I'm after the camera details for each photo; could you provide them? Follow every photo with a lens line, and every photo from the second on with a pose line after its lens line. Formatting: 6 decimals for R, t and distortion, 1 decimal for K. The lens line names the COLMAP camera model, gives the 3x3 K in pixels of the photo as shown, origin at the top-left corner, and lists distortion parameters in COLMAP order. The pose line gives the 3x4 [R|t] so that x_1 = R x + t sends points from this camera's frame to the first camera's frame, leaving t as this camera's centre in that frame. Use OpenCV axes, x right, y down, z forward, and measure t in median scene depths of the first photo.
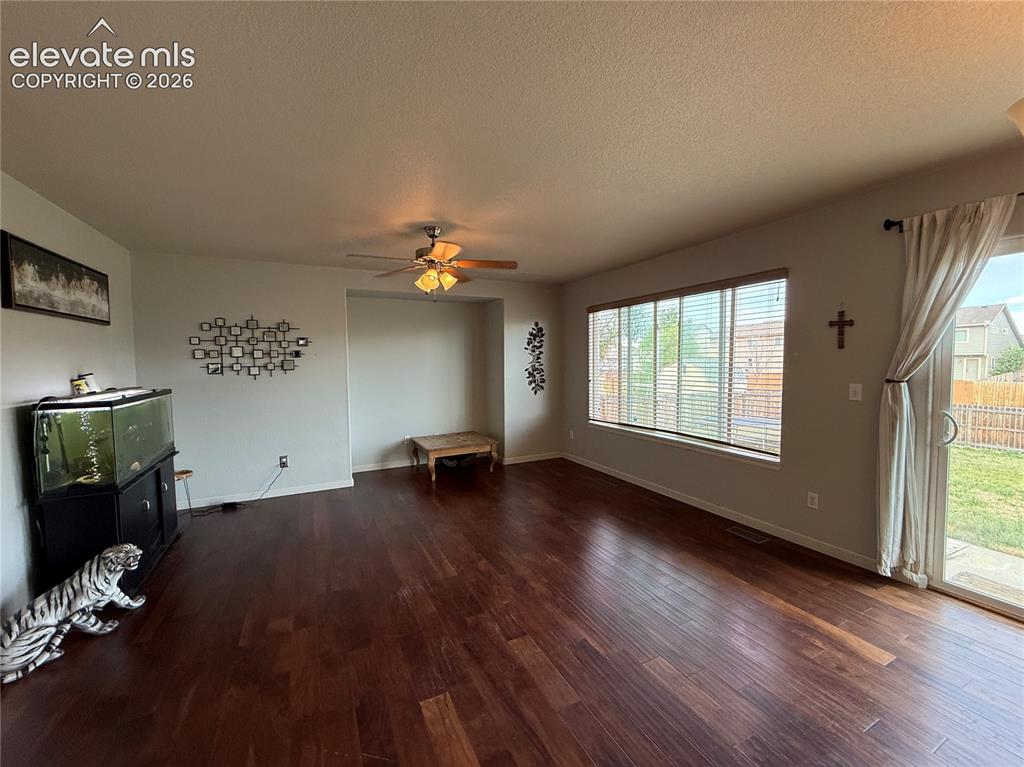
lens RADIAL K [[409.0, 0, 510.2], [0, 409.0, 383.8], [0, 0, 1]] dist [-0.000120, 0.000055]
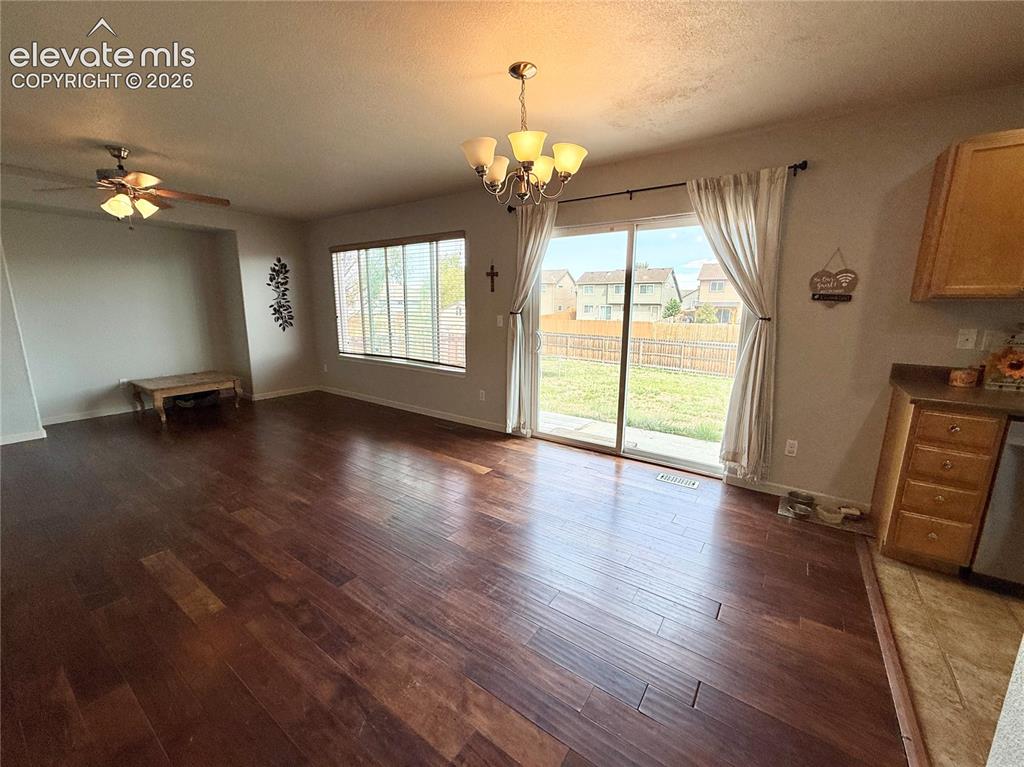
lens RADIAL K [[409.0, 0, 510.2], [0, 409.0, 383.8], [0, 0, 1]] dist [-0.000120, 0.000055]
pose [[0.880002, -0.073106, 0.469310, 0.125551], [0.007800, 0.990175, 0.139618, 0.033429], [-0.474906, -0.119203, 0.871926, -0.317419]]
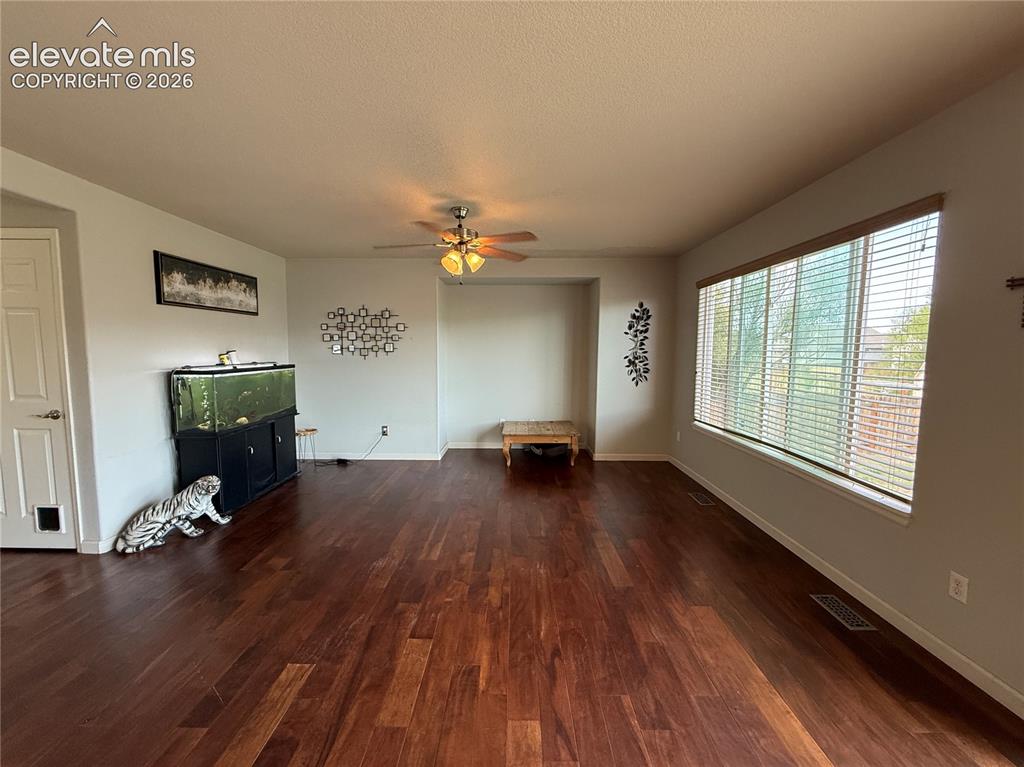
lens RADIAL K [[409.0, 0, 510.2], [0, 409.0, 383.8], [0, 0, 1]] dist [-0.000120, 0.000055]
pose [[0.890751, 0.054070, -0.451264, 0.385232], [-0.039636, 0.998357, 0.041385, -0.006693], [0.452760, -0.018978, 0.891430, 0.172867]]
